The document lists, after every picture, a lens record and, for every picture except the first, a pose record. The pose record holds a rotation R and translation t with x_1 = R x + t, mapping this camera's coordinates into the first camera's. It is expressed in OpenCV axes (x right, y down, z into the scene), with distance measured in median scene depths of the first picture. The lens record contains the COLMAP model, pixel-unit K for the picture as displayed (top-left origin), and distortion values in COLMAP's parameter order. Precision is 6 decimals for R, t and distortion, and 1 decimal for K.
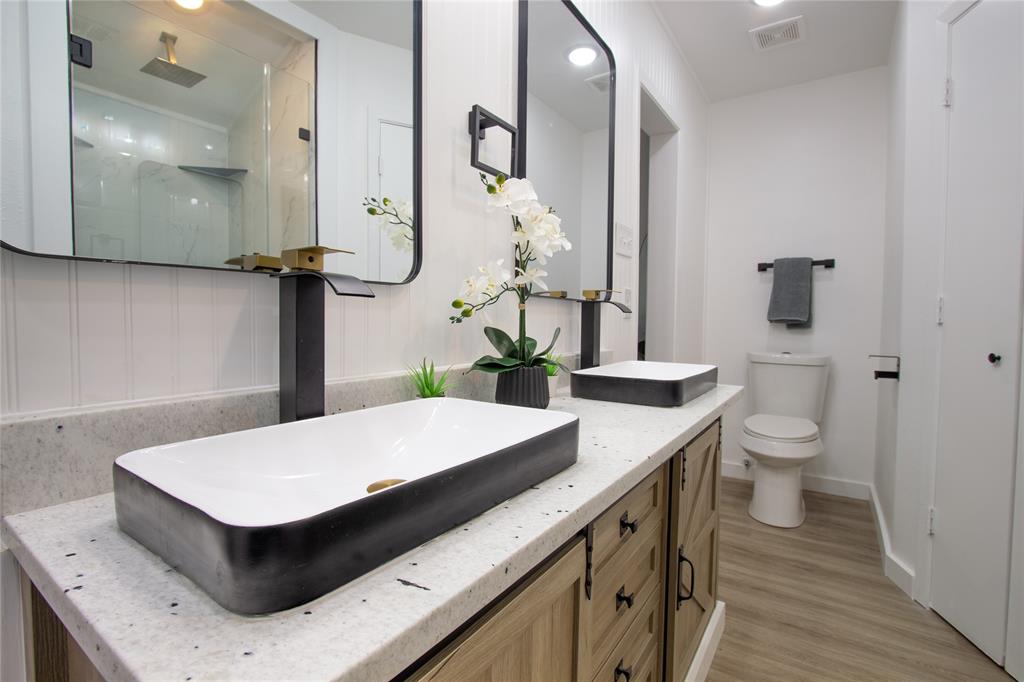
lens RADIAL K [[472.2, 0, 519.1], [0, 472.2, 338.1], [0, 0, 1]] dist [-0.008289, -0.000468]
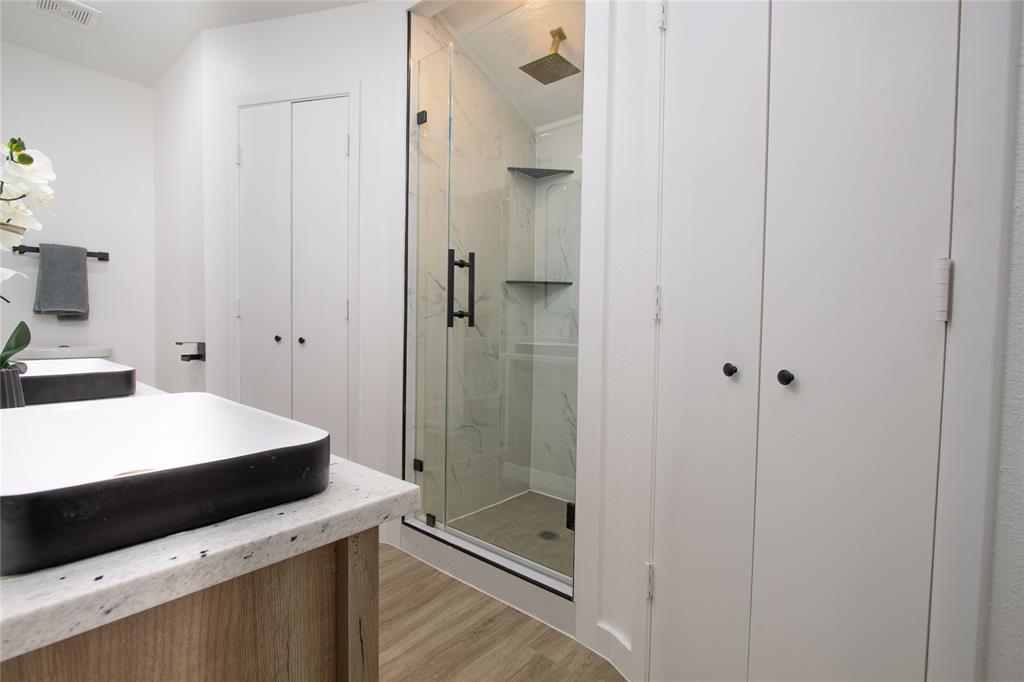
lens RADIAL K [[472.2, 0, 519.1], [0, 472.2, 338.1], [0, 0, 1]] dist [-0.008289, -0.000468]
pose [[0.089821, -0.042965, 0.995031, -0.460262], [0.022908, 0.998894, 0.041064, -0.004986], [-0.995694, 0.019106, 0.090705, 0.025572]]
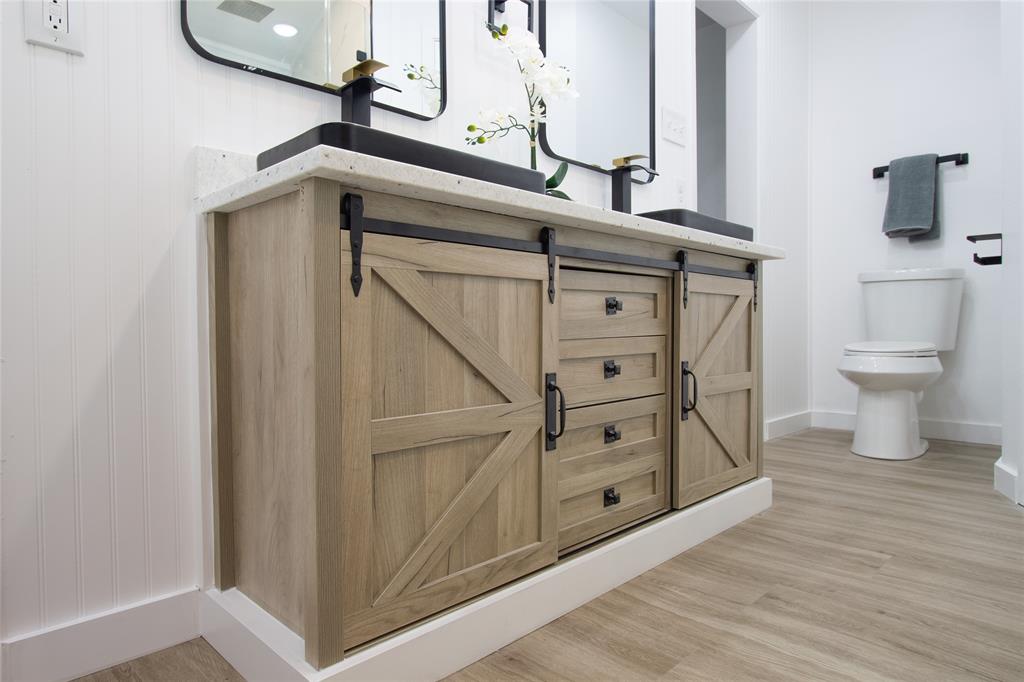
lens RADIAL K [[616.9, 0, 512.0], [0, 616.9, 341.0], [0, 0, 1]] dist [-0.003640, -0.001129]
pose [[0.980940, -0.012754, -0.193890, 0.159503], [0.007956, 0.999643, -0.025502, 0.298201], [0.194146, 0.023473, 0.980692, -0.324209]]
